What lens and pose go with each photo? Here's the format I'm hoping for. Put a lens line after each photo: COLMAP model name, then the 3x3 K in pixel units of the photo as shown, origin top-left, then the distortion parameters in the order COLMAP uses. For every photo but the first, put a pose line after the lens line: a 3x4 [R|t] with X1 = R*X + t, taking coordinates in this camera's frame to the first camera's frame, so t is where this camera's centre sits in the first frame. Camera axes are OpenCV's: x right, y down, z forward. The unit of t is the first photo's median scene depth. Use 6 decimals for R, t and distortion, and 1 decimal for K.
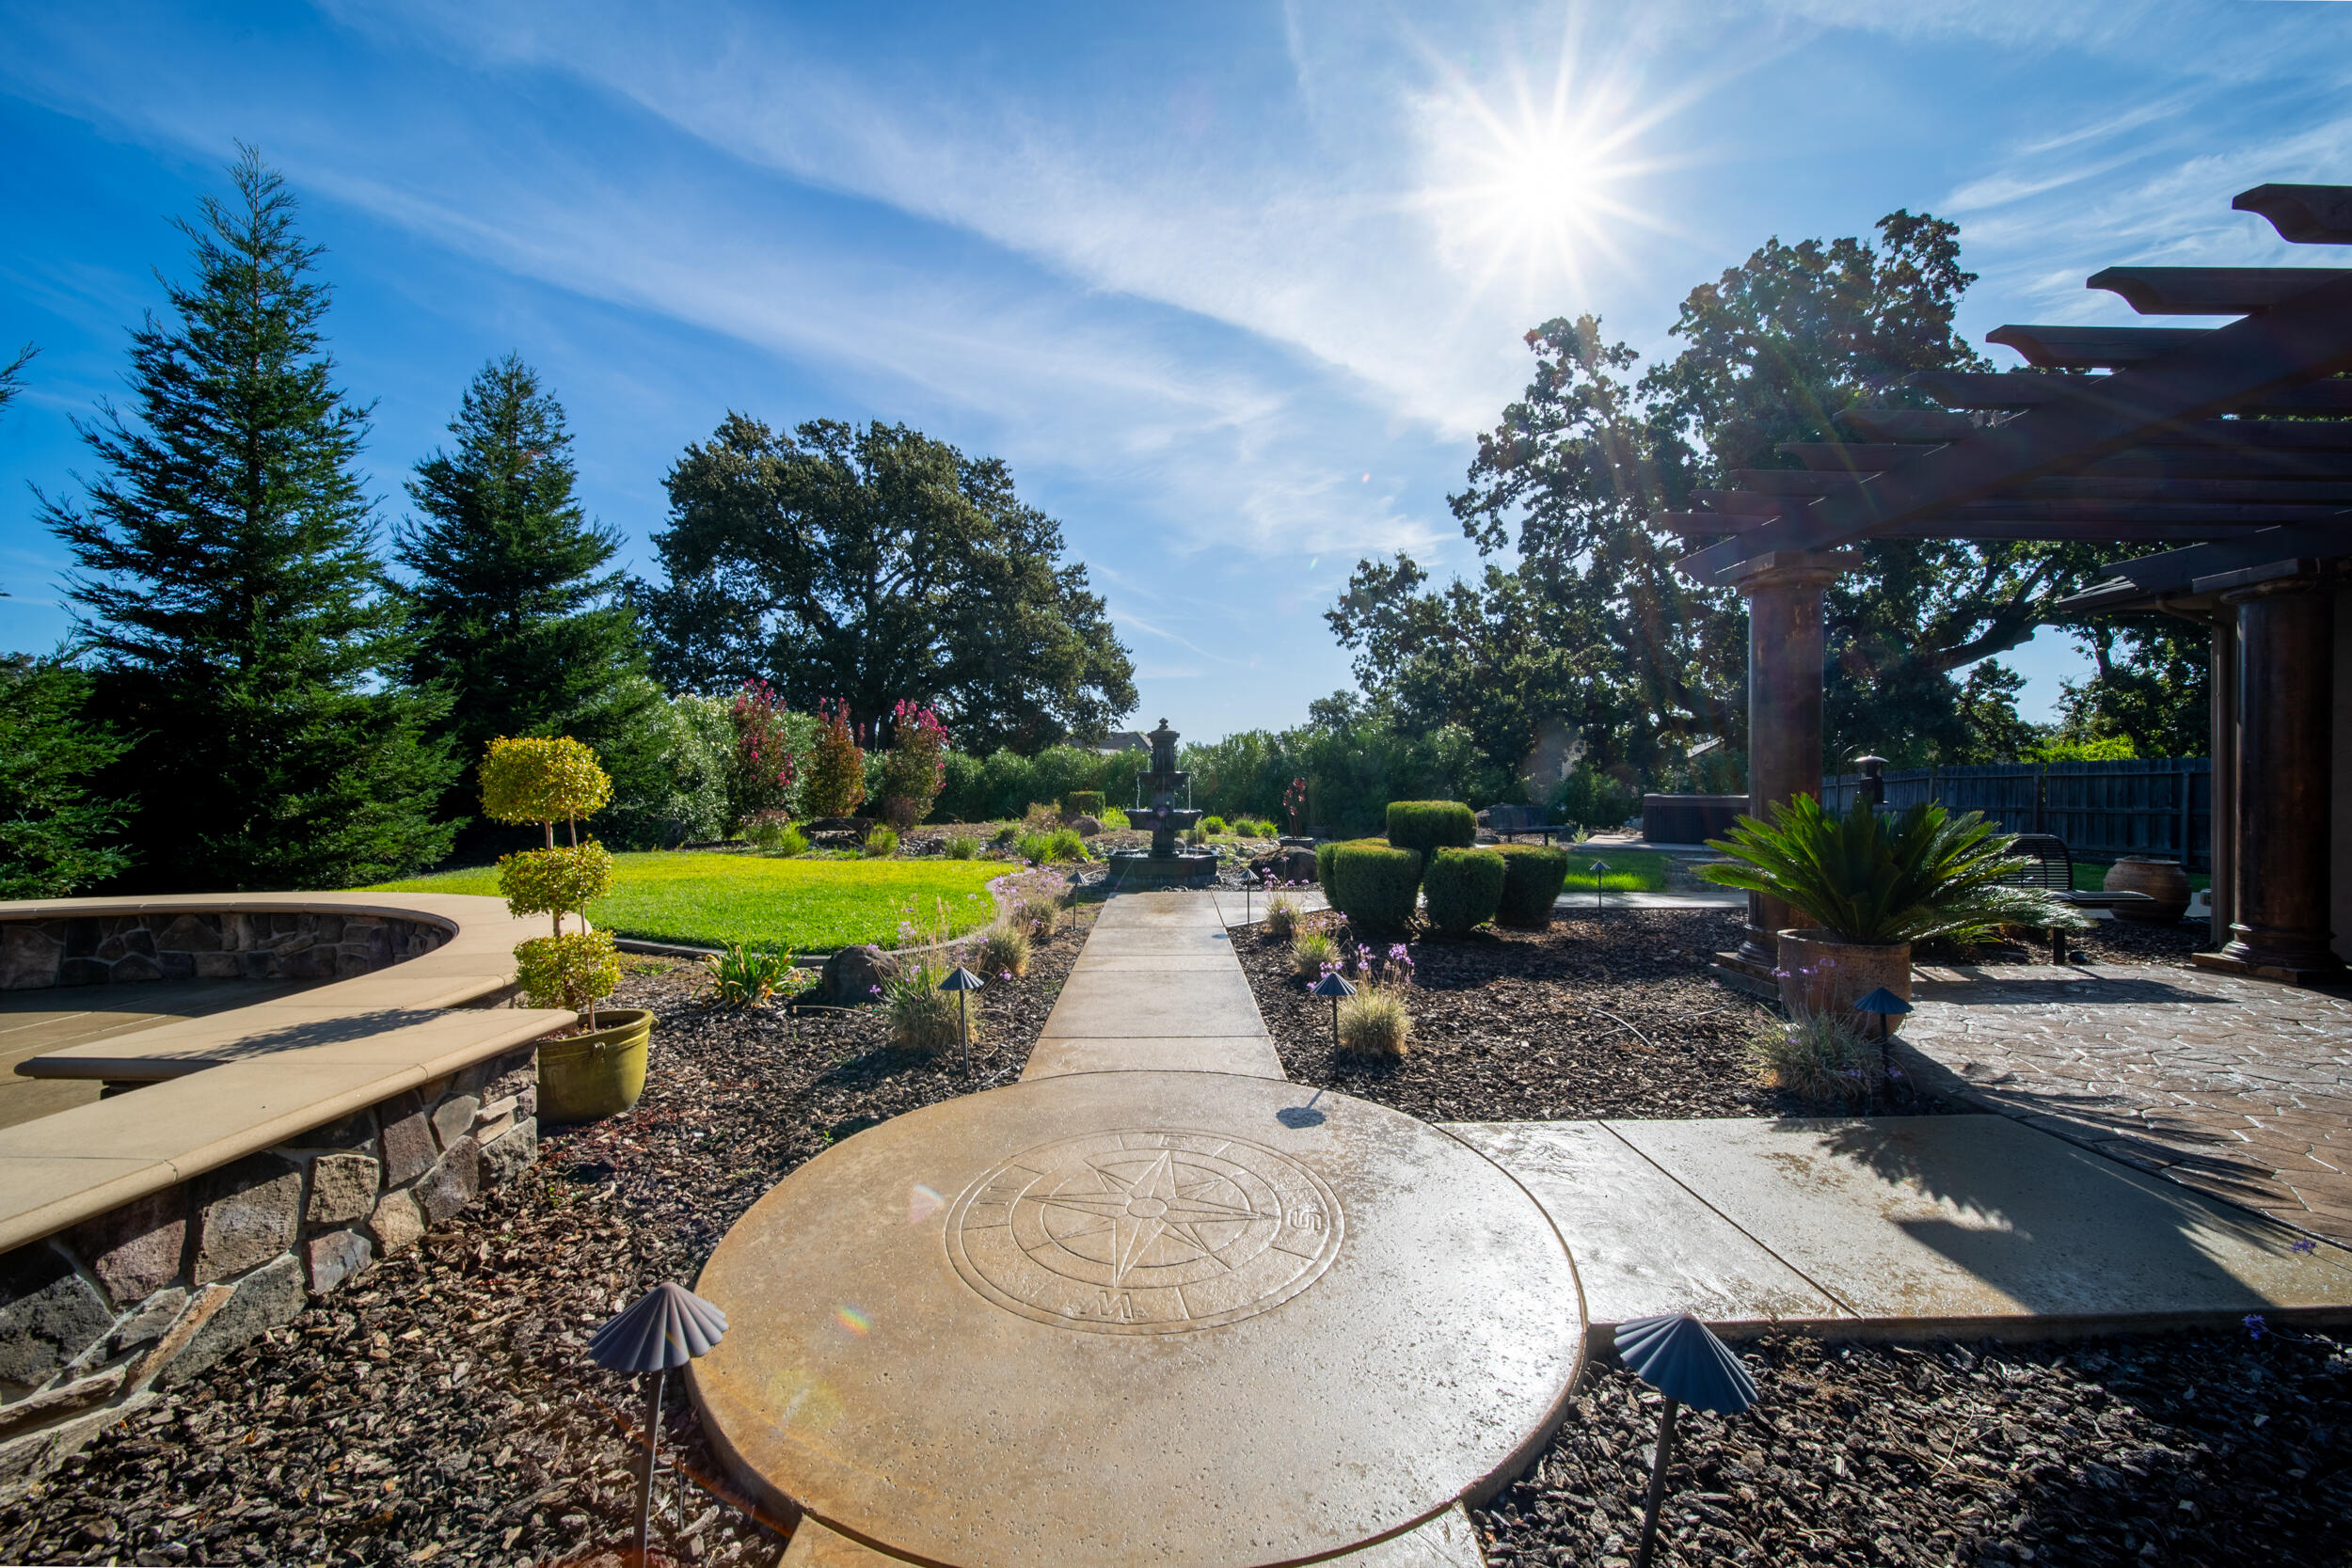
lens RADIAL K [[833.1, 0, 1183.4], [0, 833.1, 787.1], [0, 0, 1]] dist [-0.003661, -0.000615]
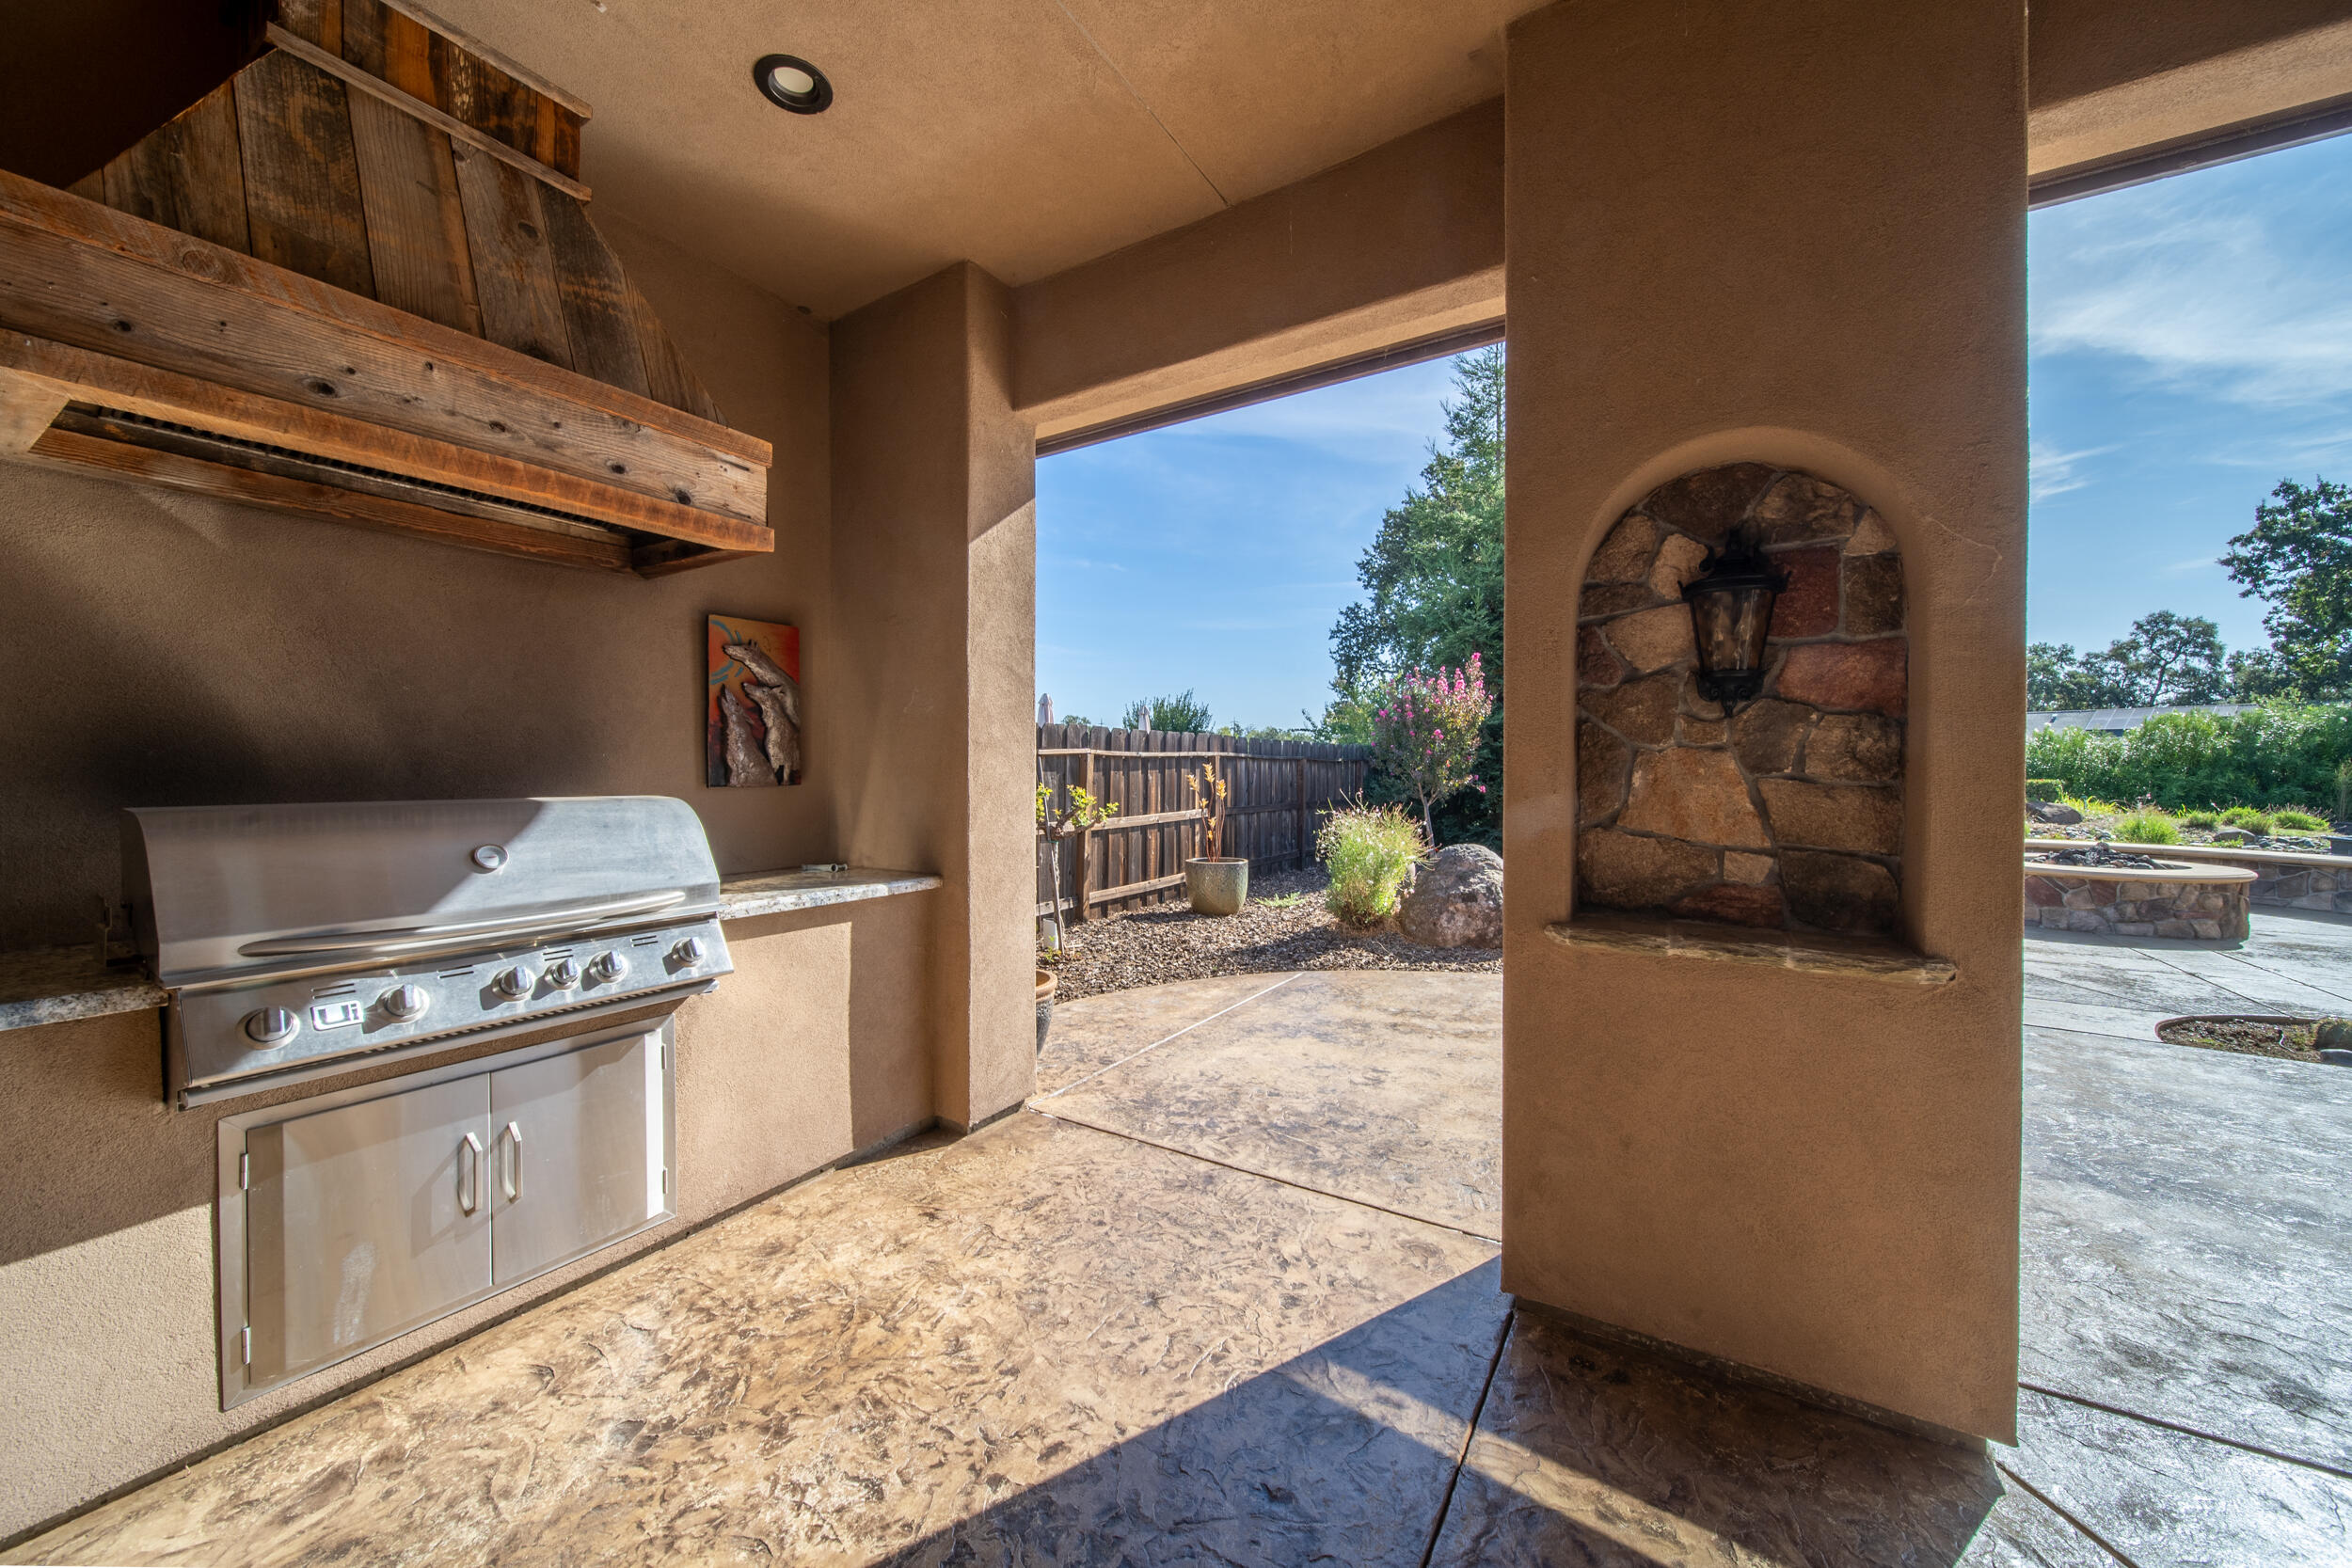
lens RADIAL K [[833.1, 0, 1168.3], [0, 833.1, 779.7], [0, 0, 1]] dist [-0.003661, -0.000615]
pose [[0.836833, 0.005975, -0.547426, -0.259038], [-0.001641, 0.999963, 0.008406, -0.000763], [0.547456, -0.006137, 0.836812, -0.238811]]
